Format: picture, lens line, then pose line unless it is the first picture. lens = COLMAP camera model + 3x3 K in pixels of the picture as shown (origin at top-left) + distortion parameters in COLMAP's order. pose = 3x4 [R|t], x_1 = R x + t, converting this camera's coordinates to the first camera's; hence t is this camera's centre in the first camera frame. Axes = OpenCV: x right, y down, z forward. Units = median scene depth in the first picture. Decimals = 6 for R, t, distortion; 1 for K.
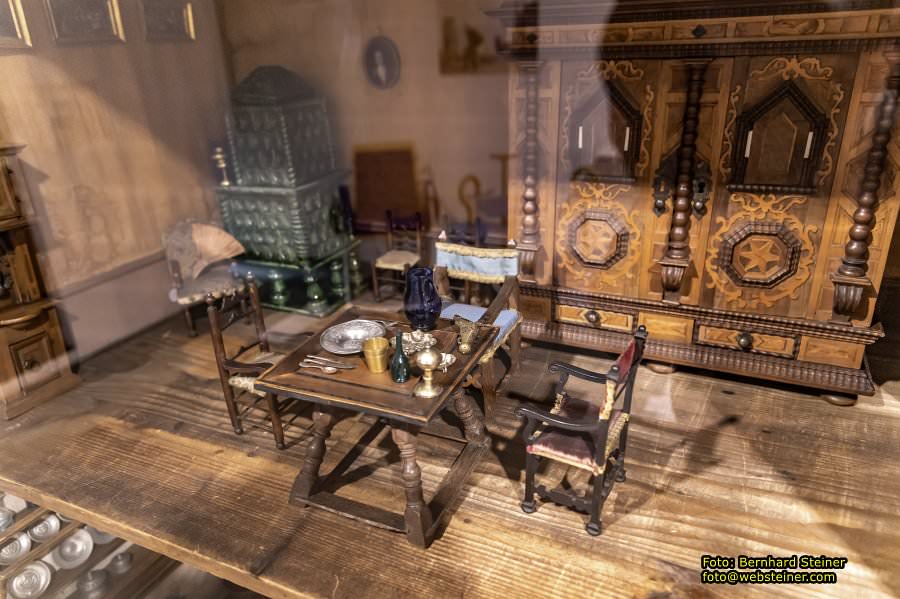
lens RADIAL K [[596.6, 0, 447.4], [0, 596.6, 298.5], [0, 0, 1]] dist [0.008201, 0.000555]
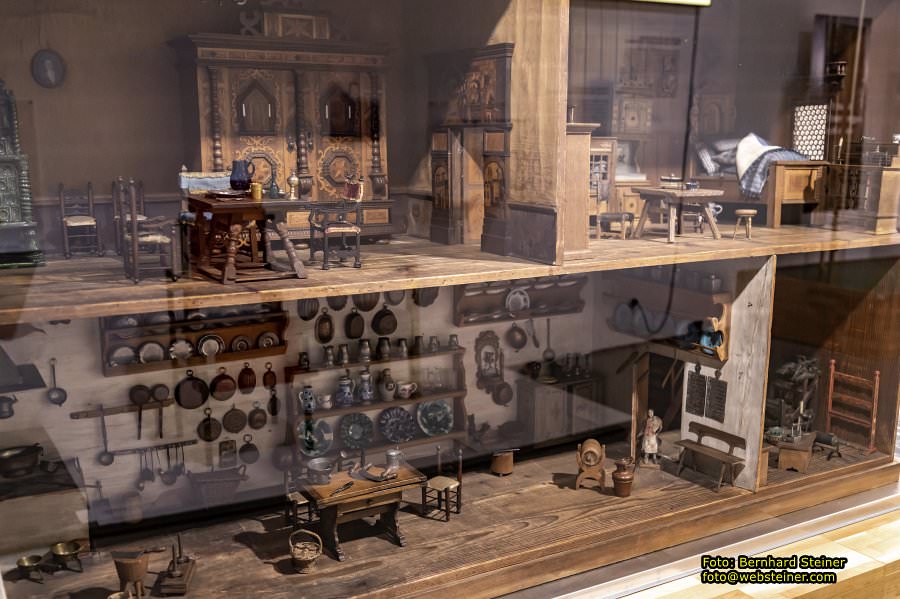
lens RADIAL K [[962.4, 0, 450.8], [0, 962.4, 300.6], [0, 0, 1]] dist [0.022435, 0.000000]
pose [[0.583861, -0.107357, 0.804724, -1.832893], [0.296589, 0.950912, -0.088328, 0.718625], [-0.755739, 0.290243, 0.587041, -0.990988]]
